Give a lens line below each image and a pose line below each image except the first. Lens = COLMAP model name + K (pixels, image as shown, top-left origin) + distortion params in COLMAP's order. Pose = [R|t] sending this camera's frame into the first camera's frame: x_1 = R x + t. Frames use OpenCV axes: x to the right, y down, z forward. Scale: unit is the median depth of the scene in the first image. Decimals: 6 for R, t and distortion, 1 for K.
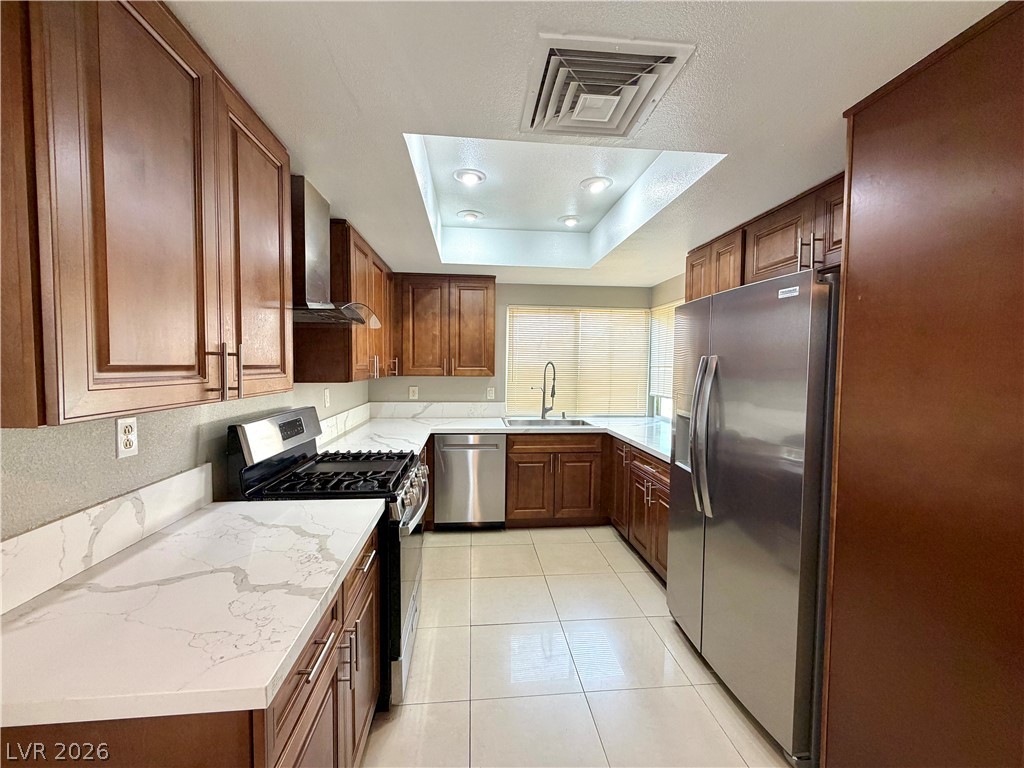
lens RADIAL K [[413.7, 0, 510.0], [0, 413.7, 383.9], [0, 0, 1]] dist [0.002087, -0.000142]
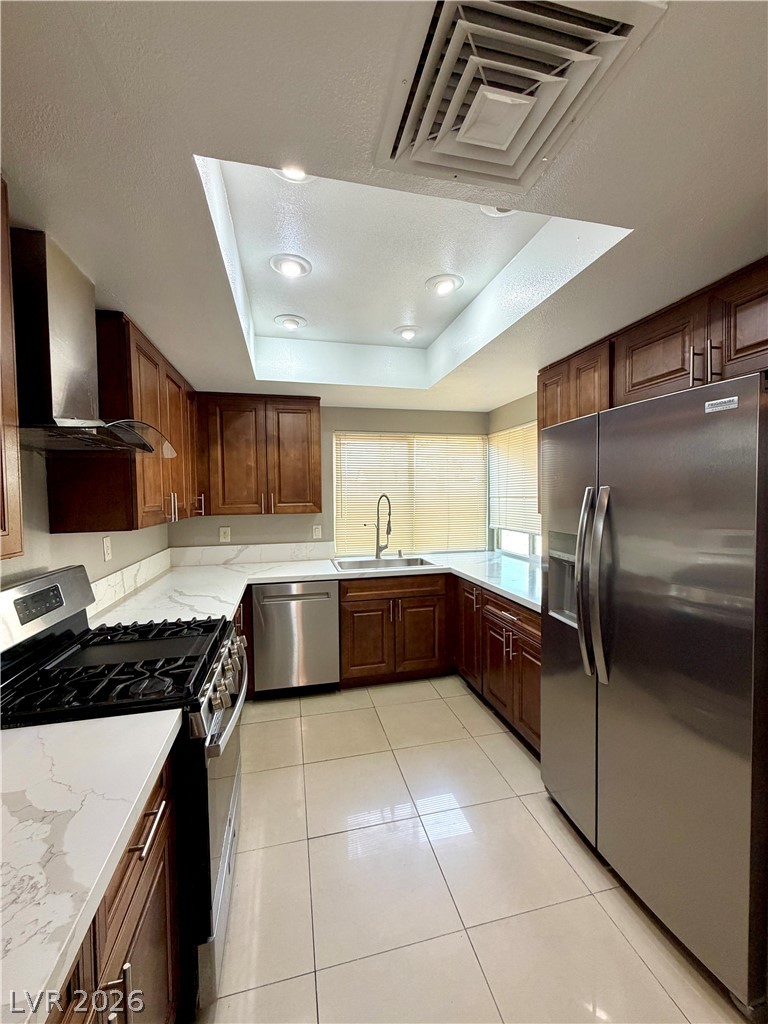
lens RADIAL K [[413.7, 0, 385.1], [0, 413.7, 510.0], [0, 0, 1]] dist [0.002087, -0.000142]
pose [[0.990077, -0.026940, 0.137918, -0.040061], [0.028283, 0.999570, -0.007787, -0.021334], [-0.137649, 0.011610, 0.990413, 0.194449]]
